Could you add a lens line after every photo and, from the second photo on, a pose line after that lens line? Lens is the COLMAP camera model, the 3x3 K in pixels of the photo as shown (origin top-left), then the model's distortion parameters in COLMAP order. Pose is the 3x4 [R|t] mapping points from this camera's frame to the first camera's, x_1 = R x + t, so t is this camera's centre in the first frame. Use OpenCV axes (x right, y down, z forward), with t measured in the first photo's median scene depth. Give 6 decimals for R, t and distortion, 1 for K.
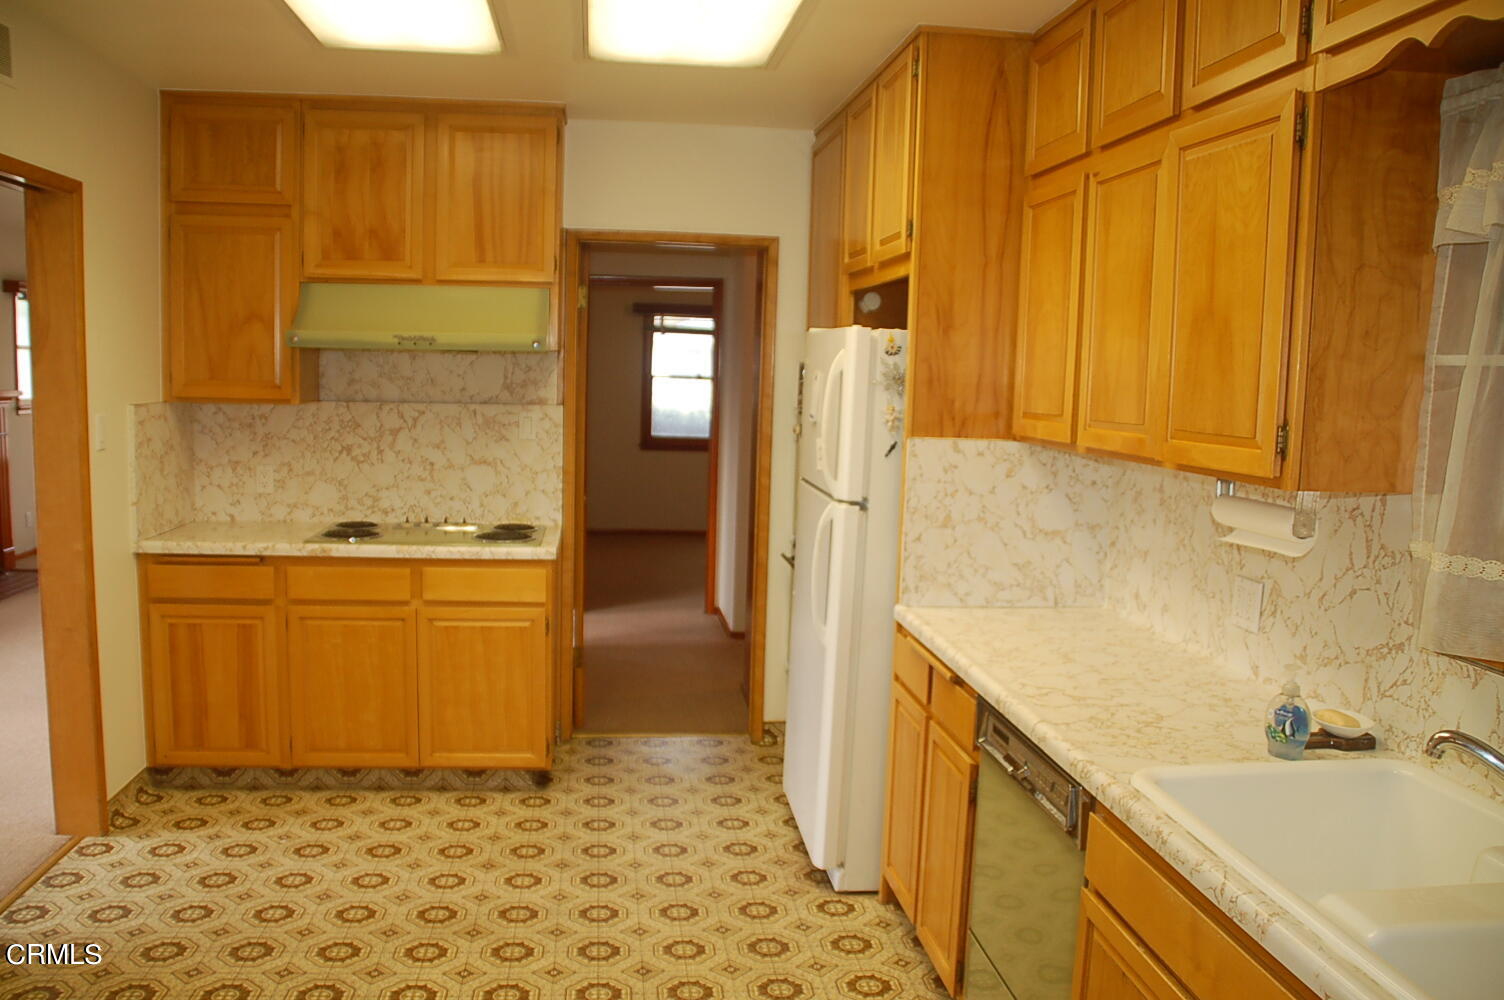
lens RADIAL K [[1203.1, 0, 747.7], [0, 1203.1, 522.6], [0, 0, 1]] dist [-0.165656, 0.123354]
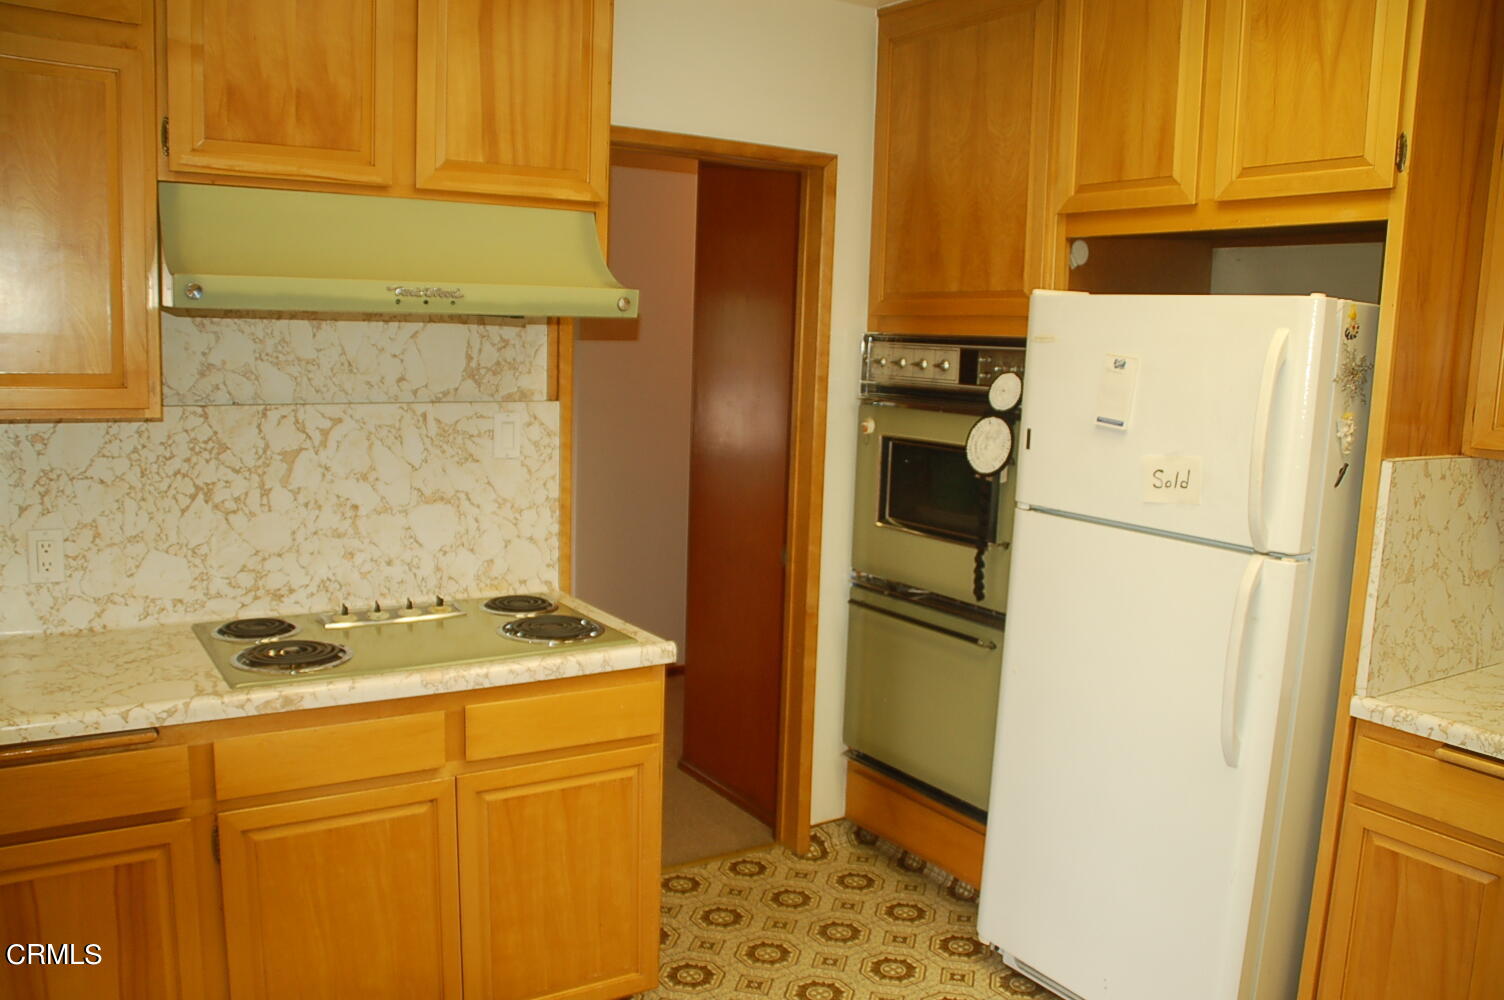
lens RADIAL K [[1203.1, 0, 747.7], [0, 1203.1, 522.6], [0, 0, 1]] dist [-0.165656, 0.123354]
pose [[0.903954, -0.067911, 0.422203, -0.340771], [0.051844, 0.997431, 0.049435, -0.061117], [-0.424476, -0.022798, 0.905152, 0.391350]]
